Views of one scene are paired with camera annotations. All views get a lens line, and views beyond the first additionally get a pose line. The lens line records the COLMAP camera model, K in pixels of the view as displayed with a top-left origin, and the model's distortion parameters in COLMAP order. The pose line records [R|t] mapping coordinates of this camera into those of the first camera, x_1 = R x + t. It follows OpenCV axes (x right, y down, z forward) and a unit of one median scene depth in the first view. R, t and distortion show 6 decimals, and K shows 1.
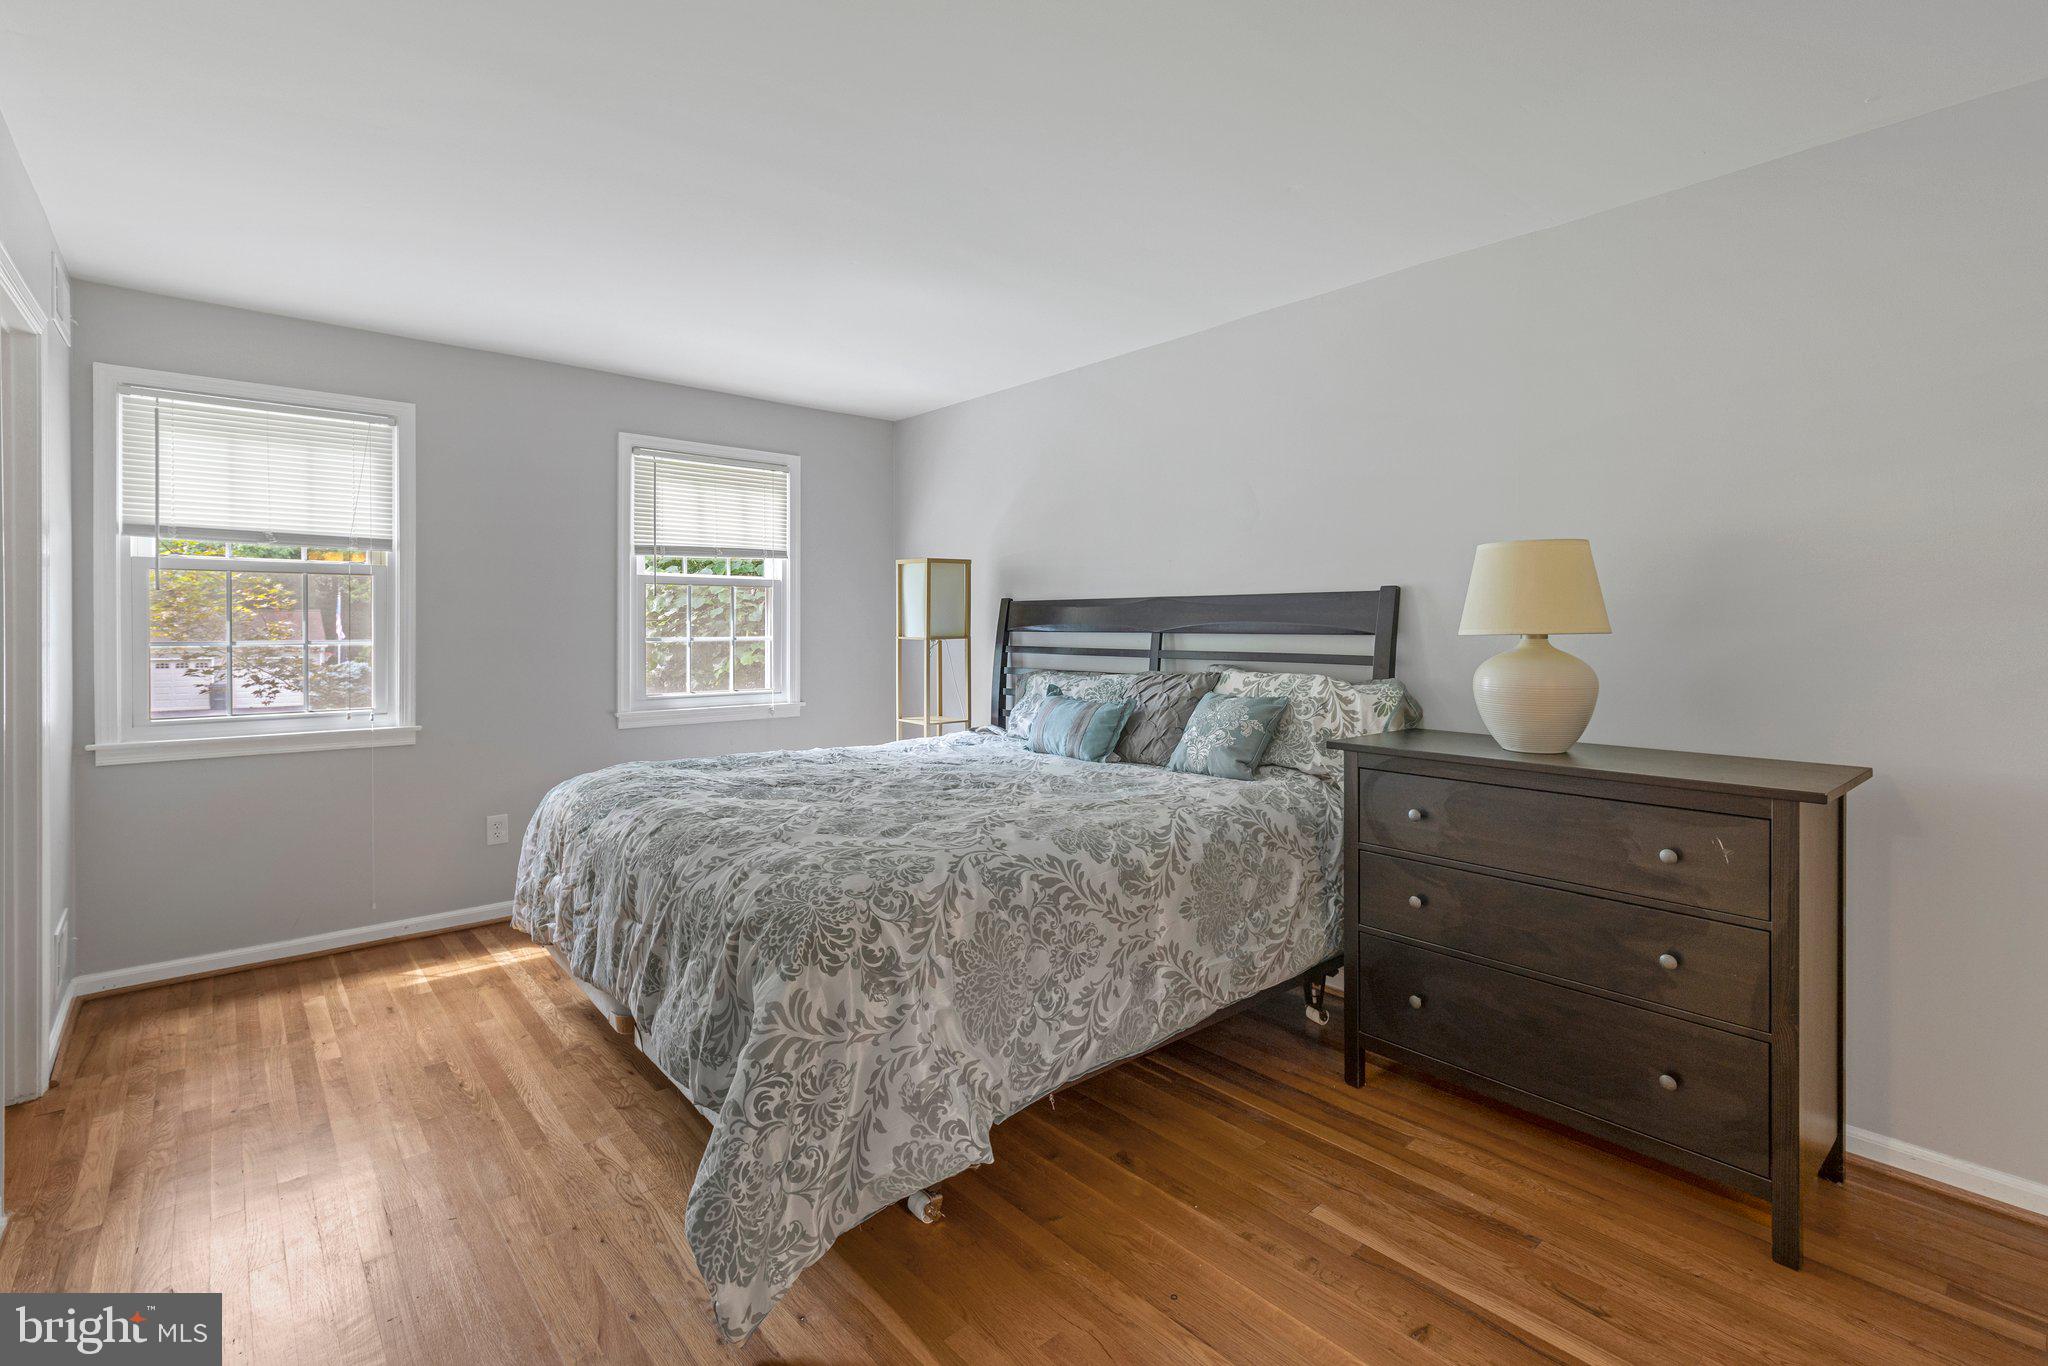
lens RADIAL K [[918.3, 0, 1018.1], [0, 918.3, 657.6], [0, 0, 1]] dist [0.001462, -0.000216]
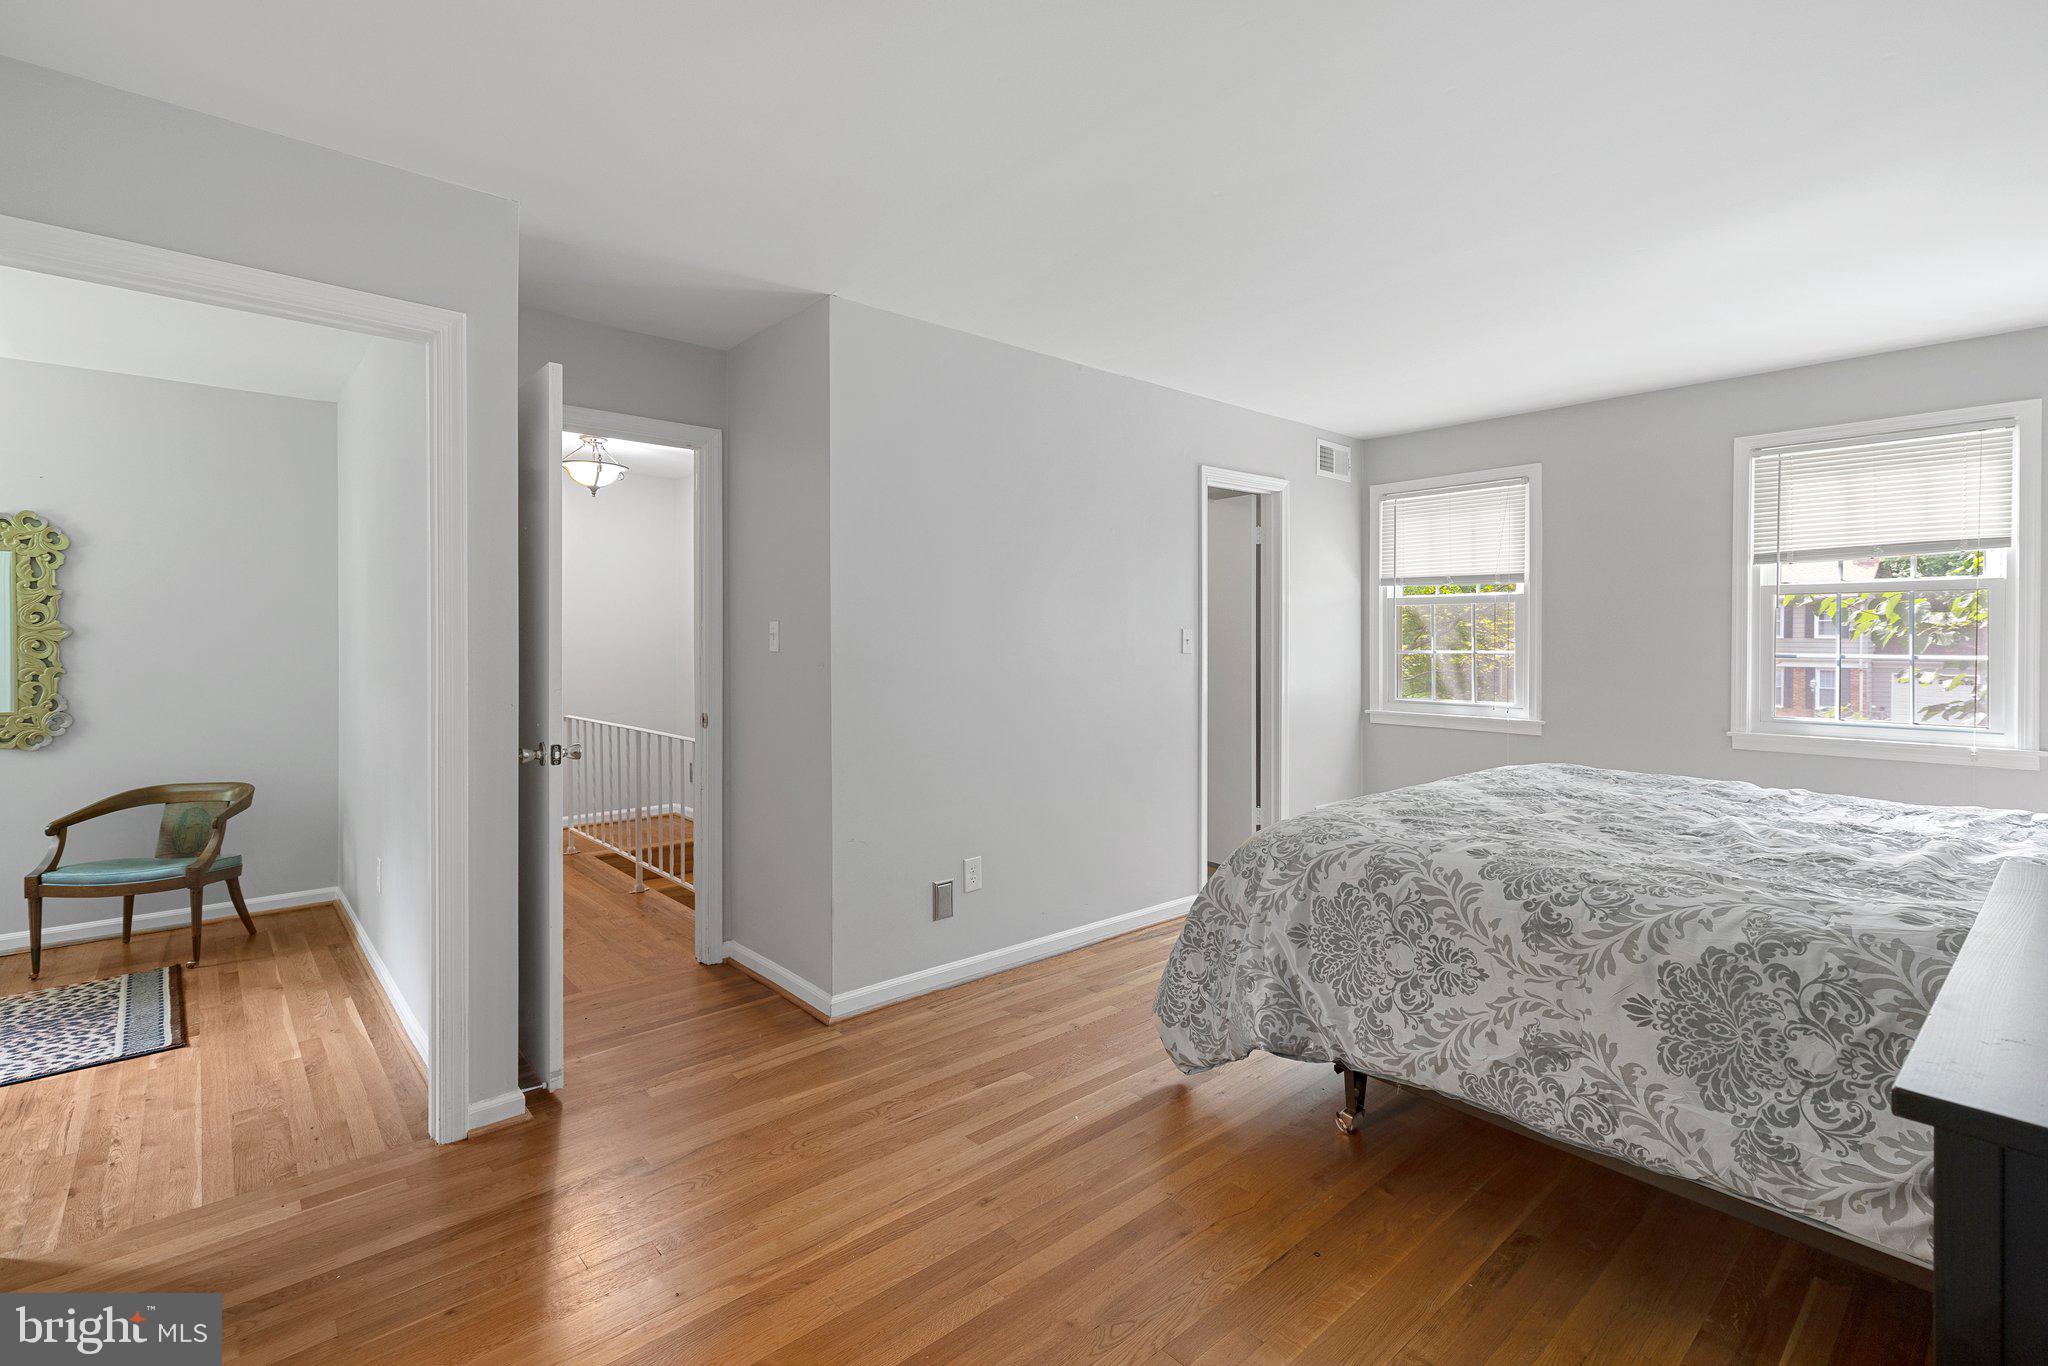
lens RADIAL K [[918.3, 0, 1018.1], [0, 918.3, 657.6], [0, 0, 1]] dist [0.001462, -0.000216]
pose [[0.009738, 0.021138, -0.999729, 0.906026], [-0.033775, 0.999213, 0.020798, -0.020736], [0.999382, 0.033564, 0.010444, 0.438521]]
